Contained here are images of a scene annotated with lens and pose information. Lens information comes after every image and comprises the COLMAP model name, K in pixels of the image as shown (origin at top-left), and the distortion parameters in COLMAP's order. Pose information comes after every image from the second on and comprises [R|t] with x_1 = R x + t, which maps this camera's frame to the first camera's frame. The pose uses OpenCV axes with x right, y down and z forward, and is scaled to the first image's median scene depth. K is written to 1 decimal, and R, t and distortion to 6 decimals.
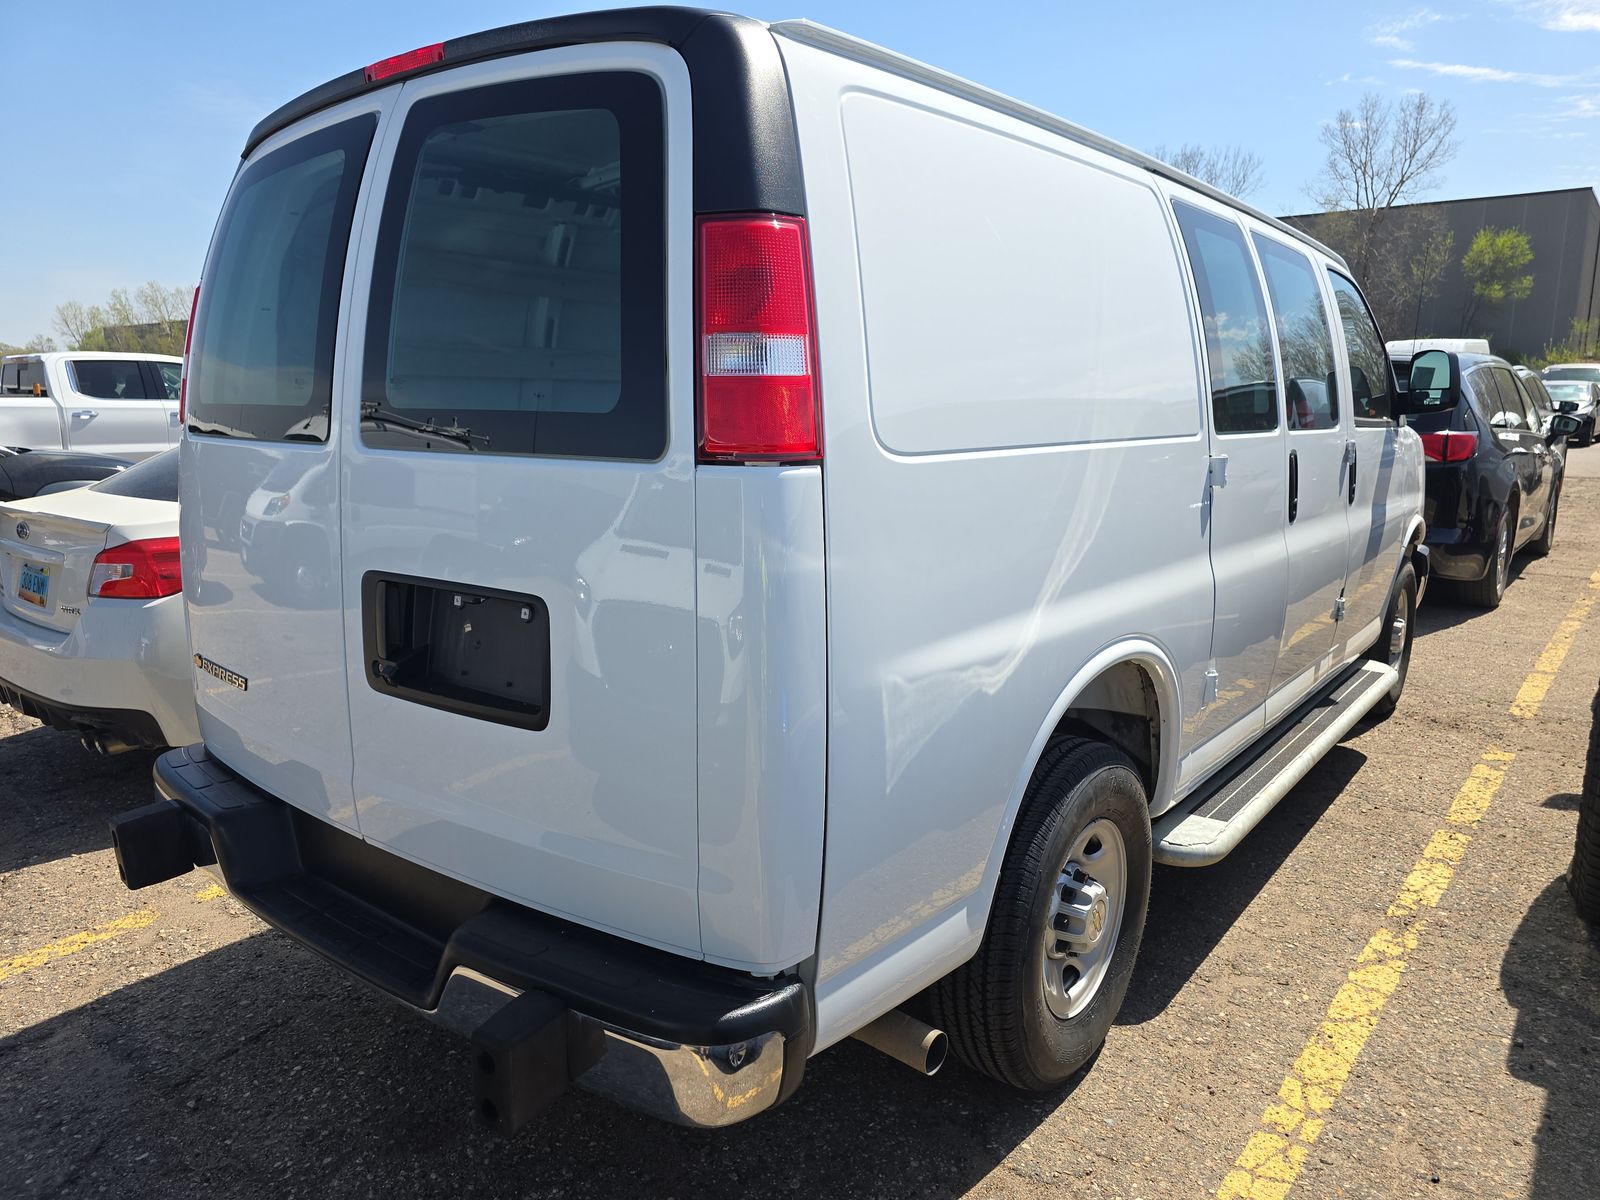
lens RADIAL K [[1083.4, 0, 805.6], [0, 1083.4, 600.0], [0, 0, 1]] dist [0.038935, -0.032866]
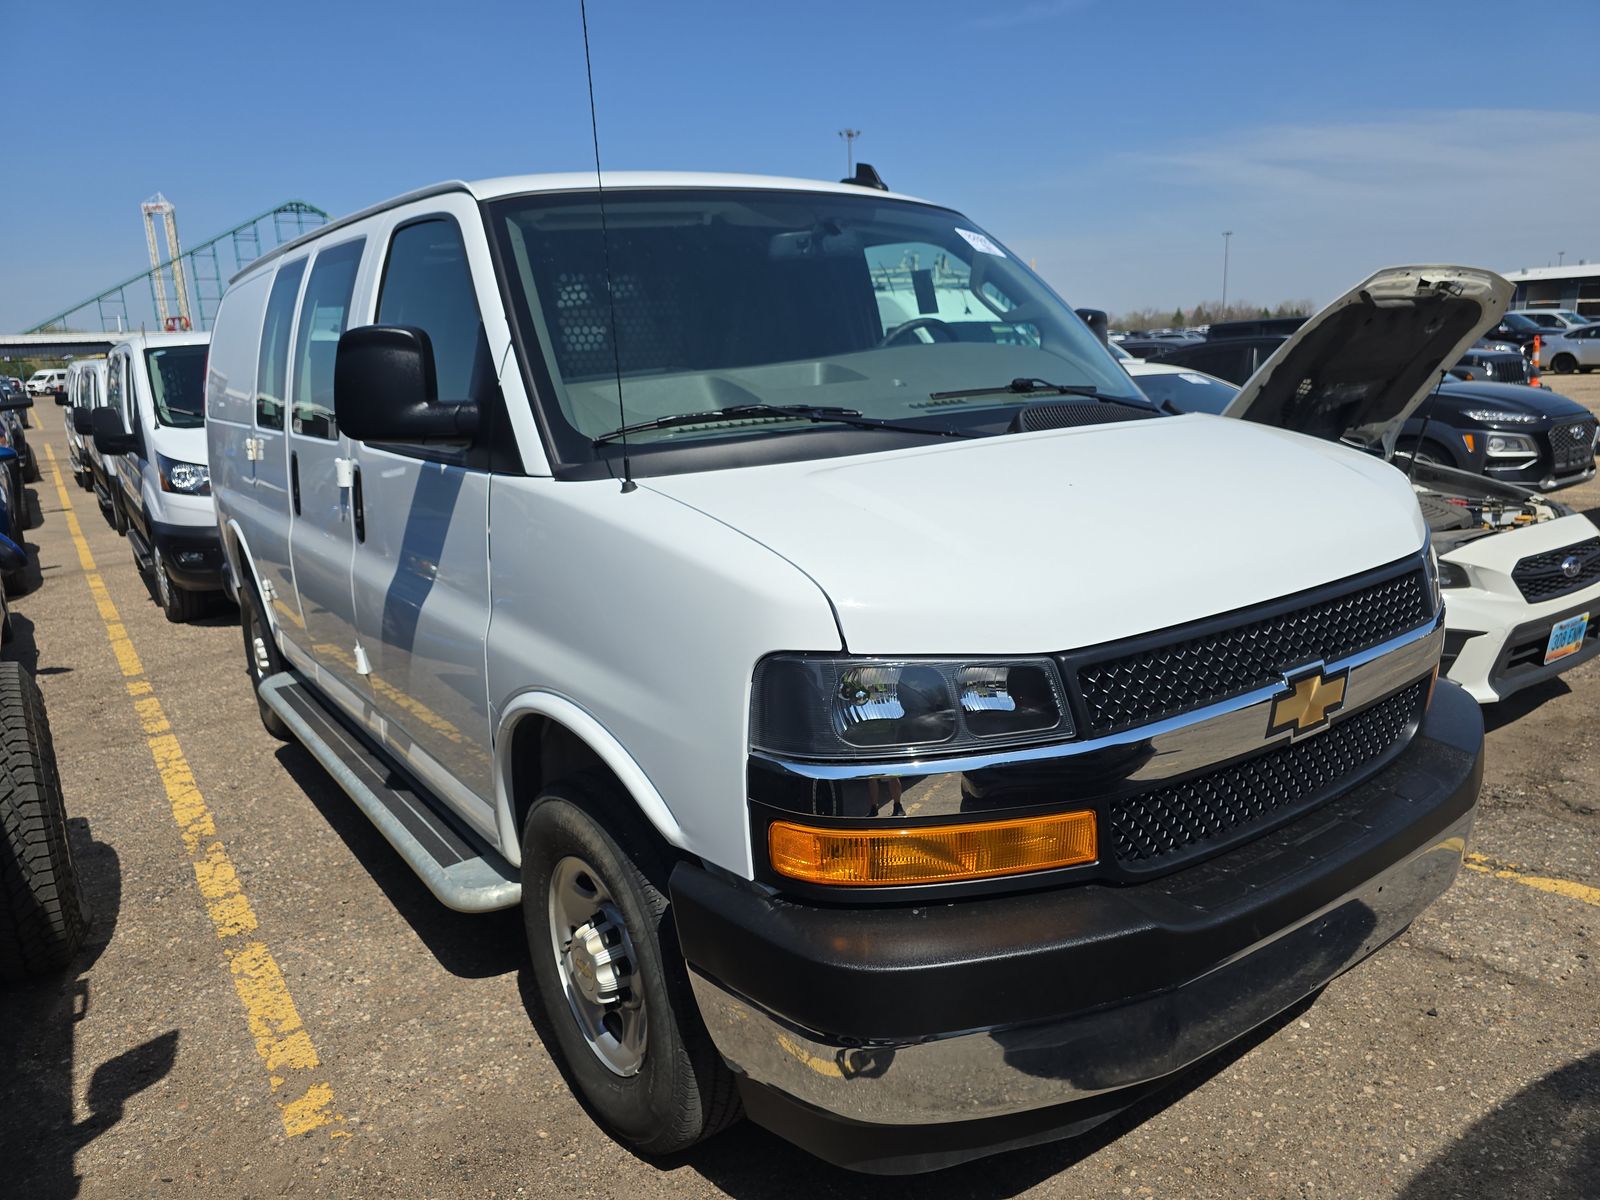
lens RADIAL K [[1083.4, 0, 791.6], [0, 1083.4, 604.5], [0, 0, 1]] dist [0.038935, -0.032866]
pose [[-0.283850, 0.213286, -0.934847, 1.483284], [-0.138662, 0.955569, 0.260116, -0.374022], [0.948790, 0.203462, -0.241664, 1.915964]]
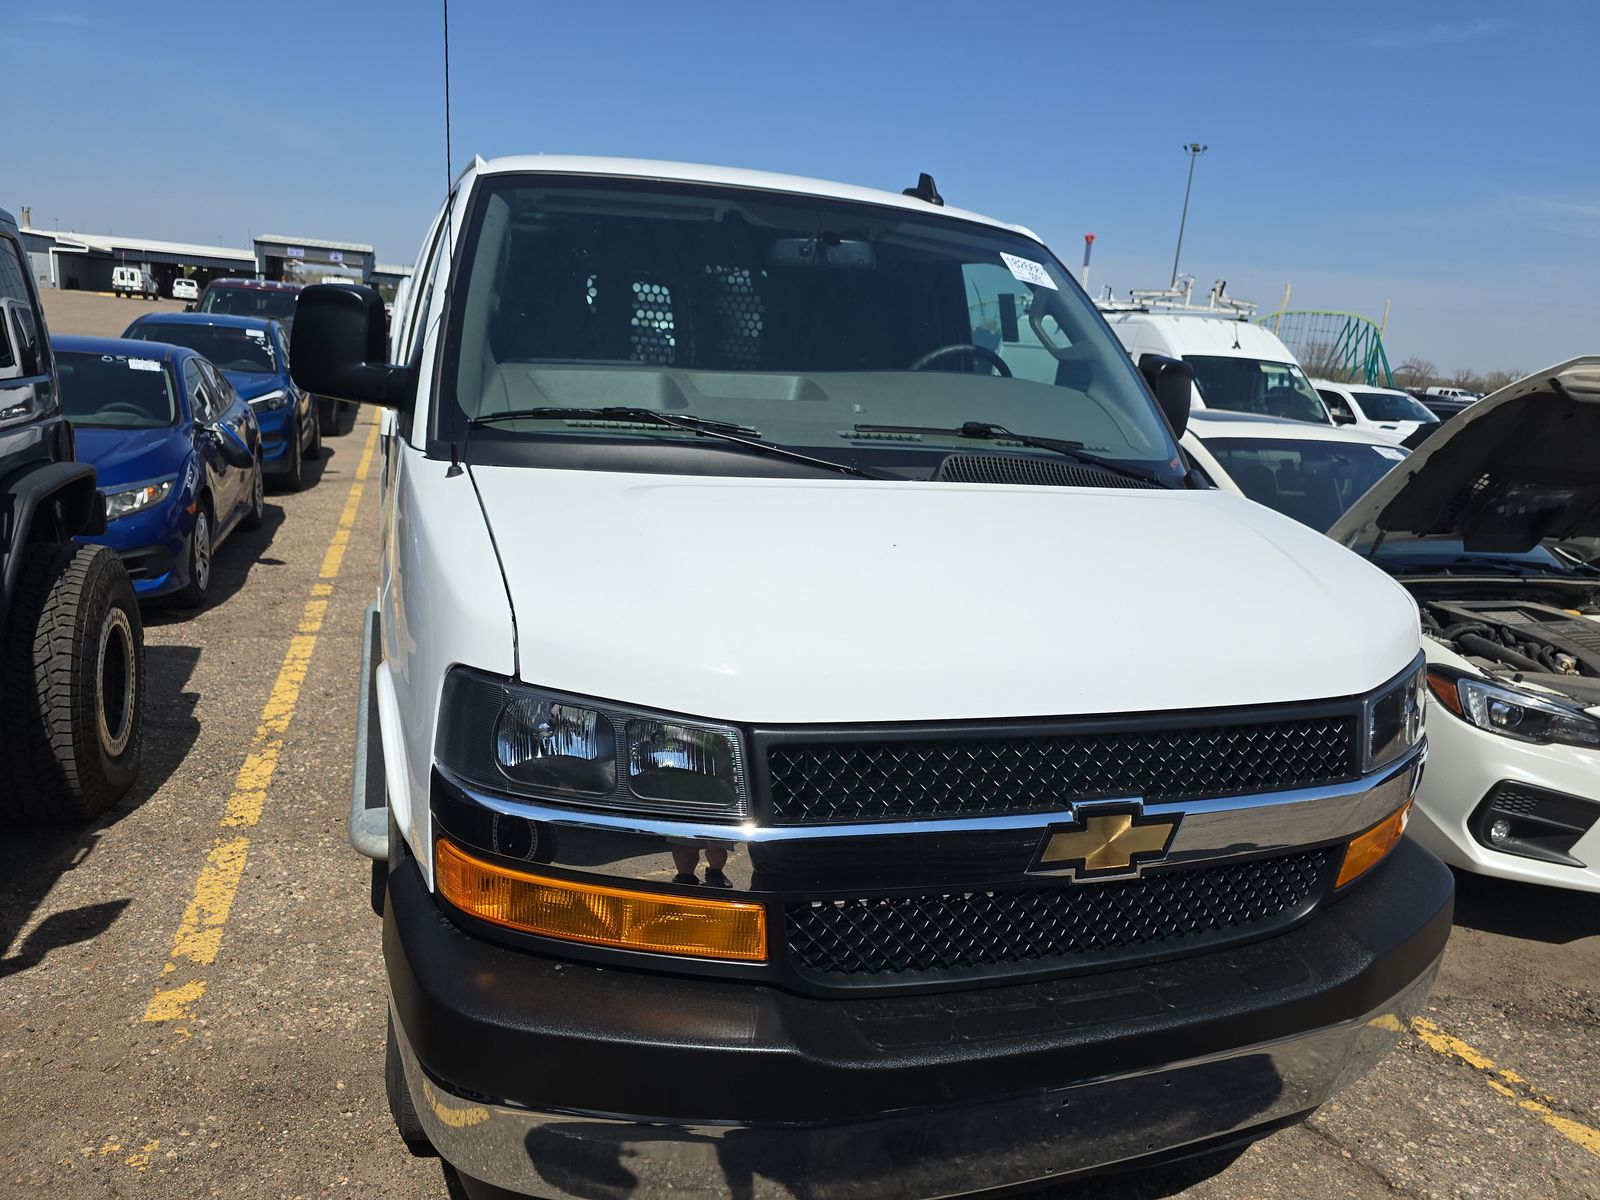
lens RADIAL K [[1083.4, 0, 793.3], [0, 1083.4, 601.0], [0, 0, 1]] dist [0.038935, -0.032866]
pose [[-0.527144, 0.139446, -0.838257, 1.340830], [-0.242152, 0.920896, 0.305472, -0.431028], [0.814544, 0.364013, -0.451677, 2.123062]]
